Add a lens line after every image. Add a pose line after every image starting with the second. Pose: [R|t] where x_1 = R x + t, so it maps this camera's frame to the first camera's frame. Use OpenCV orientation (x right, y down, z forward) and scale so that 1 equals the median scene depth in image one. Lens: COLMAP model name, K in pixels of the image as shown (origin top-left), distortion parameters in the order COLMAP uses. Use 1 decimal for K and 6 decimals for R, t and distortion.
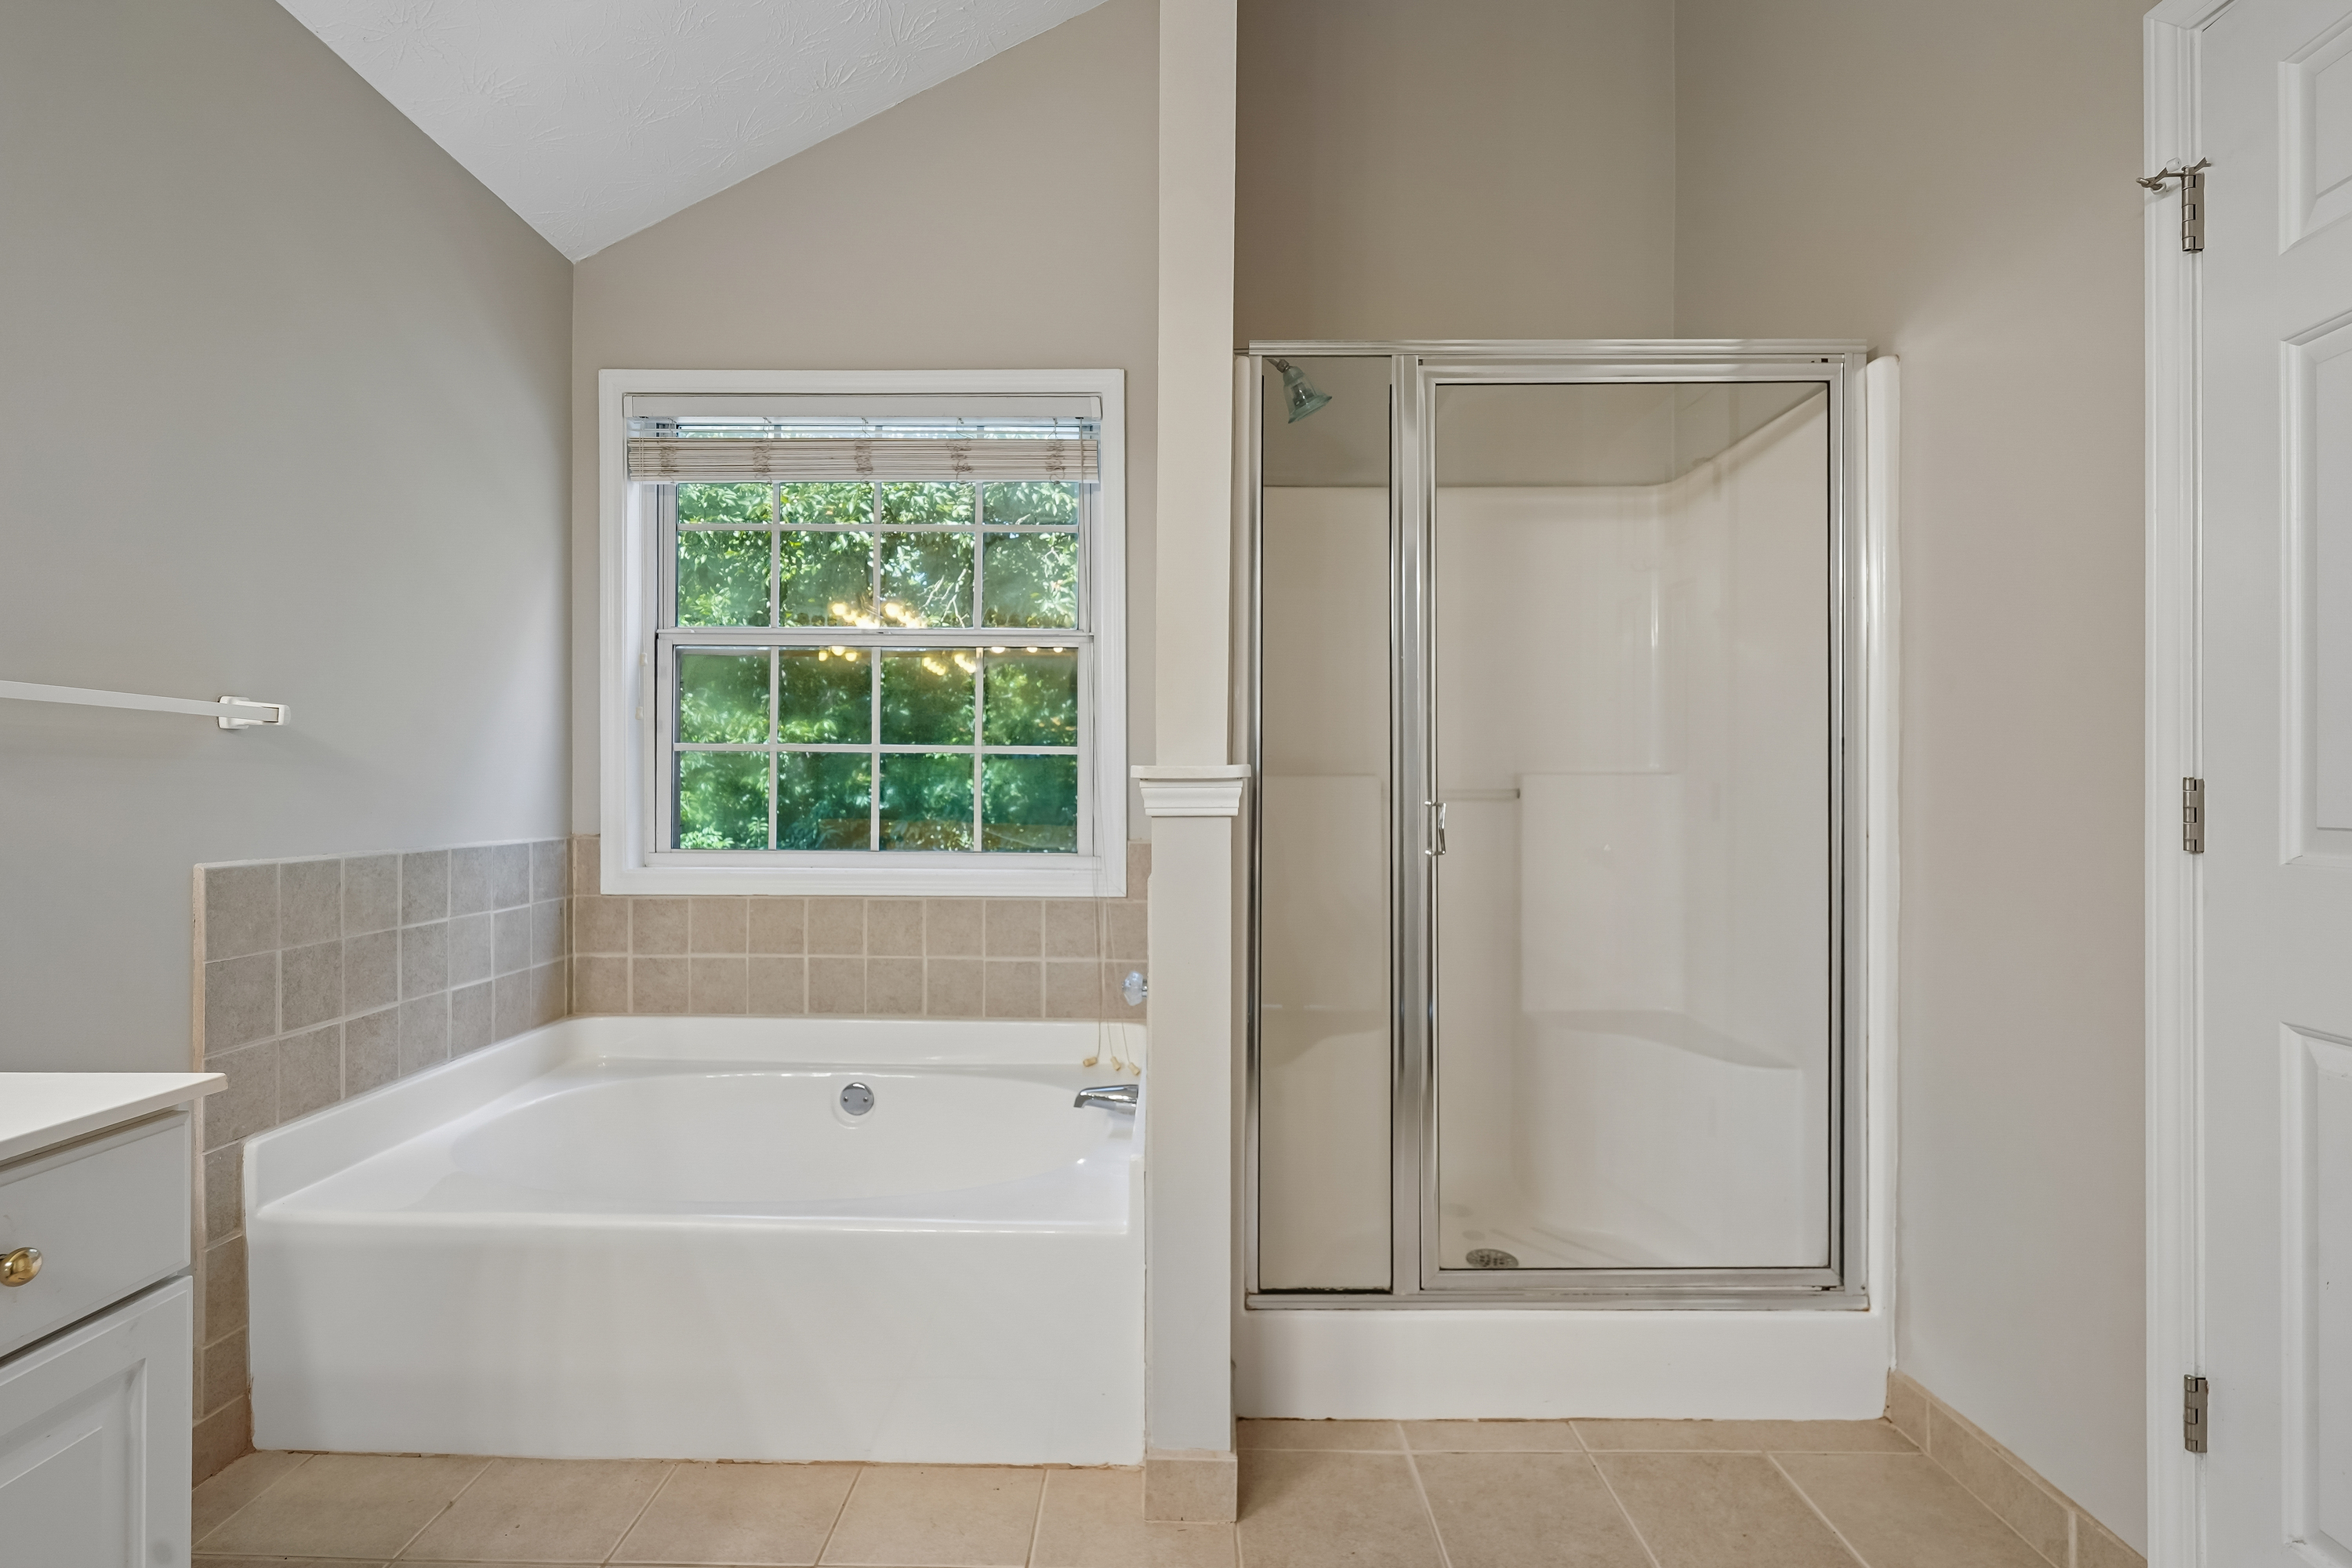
lens RADIAL K [[1104.8, 0, 1155.1], [0, 1104.8, 791.7], [0, 0, 1]] dist [-0.008577, 0.005685]
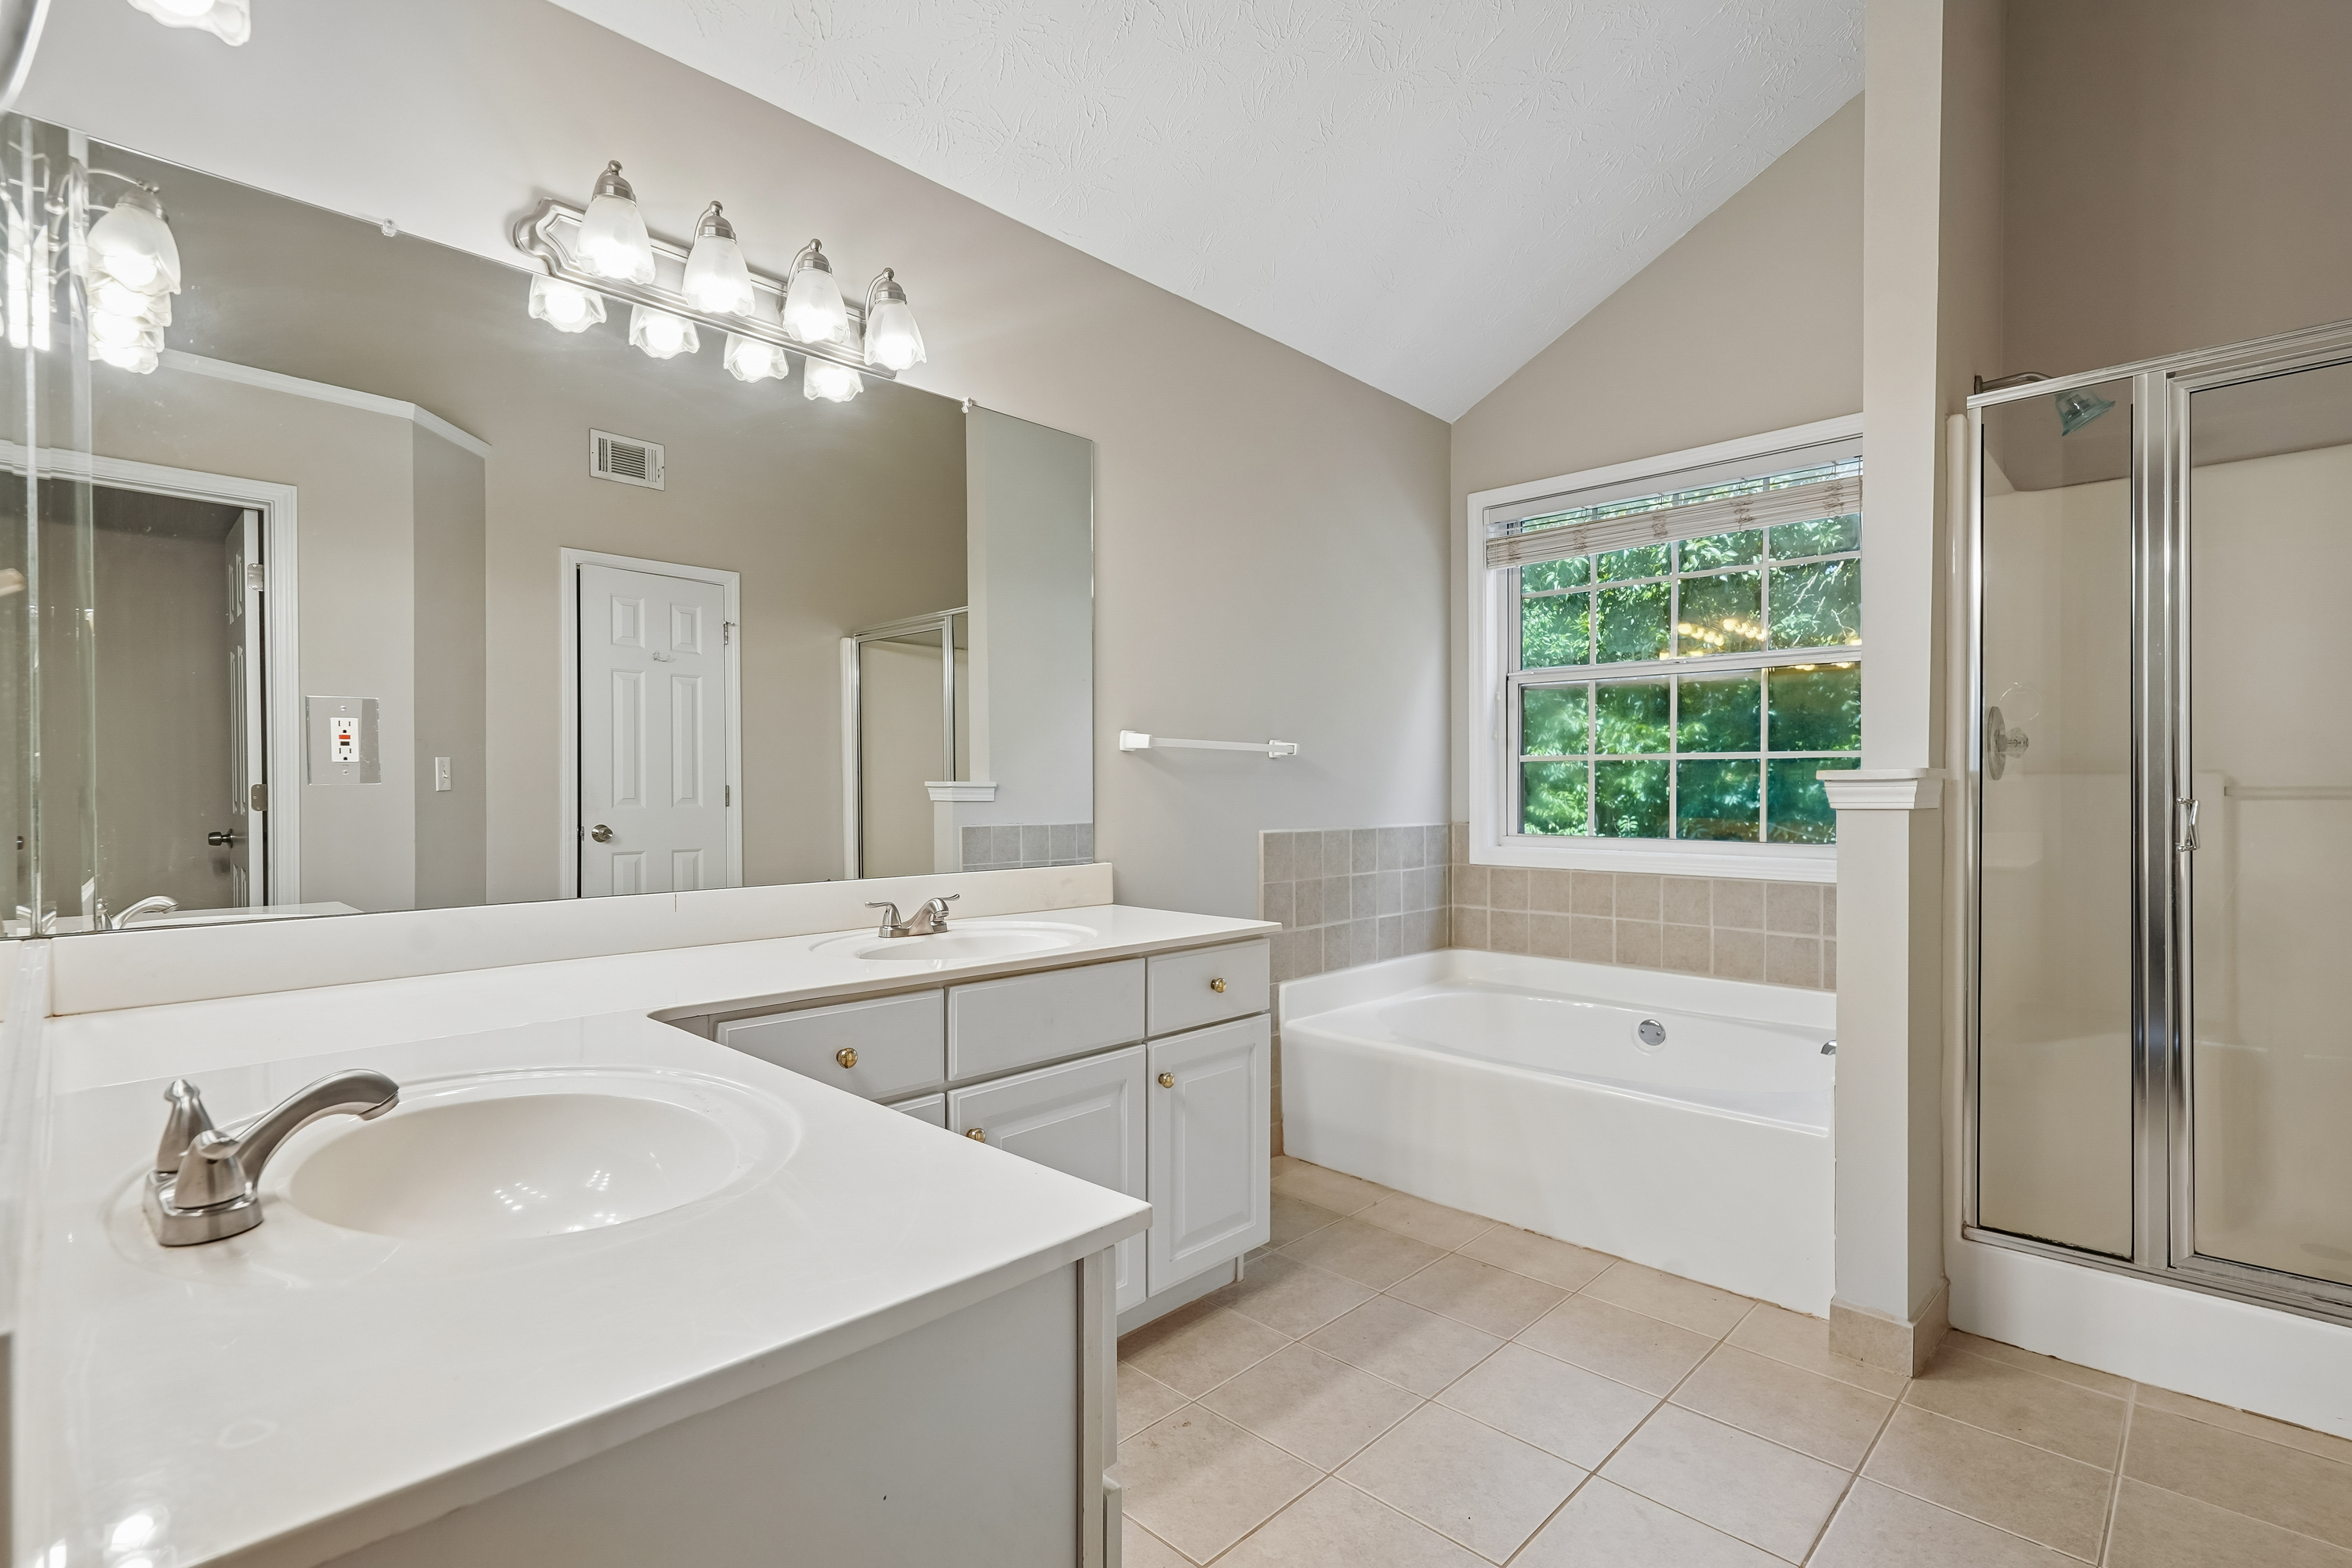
lens RADIAL K [[1104.8, 0, 1169.2], [0, 1104.8, 793.0], [0, 0, 1]] dist [-0.008577, 0.005685]
pose [[0.720763, -0.001718, -0.693180, 0.224867], [0.002054, 0.999998, -0.000342, 0.001419], [0.693179, -0.001178, 0.720764, -0.322974]]
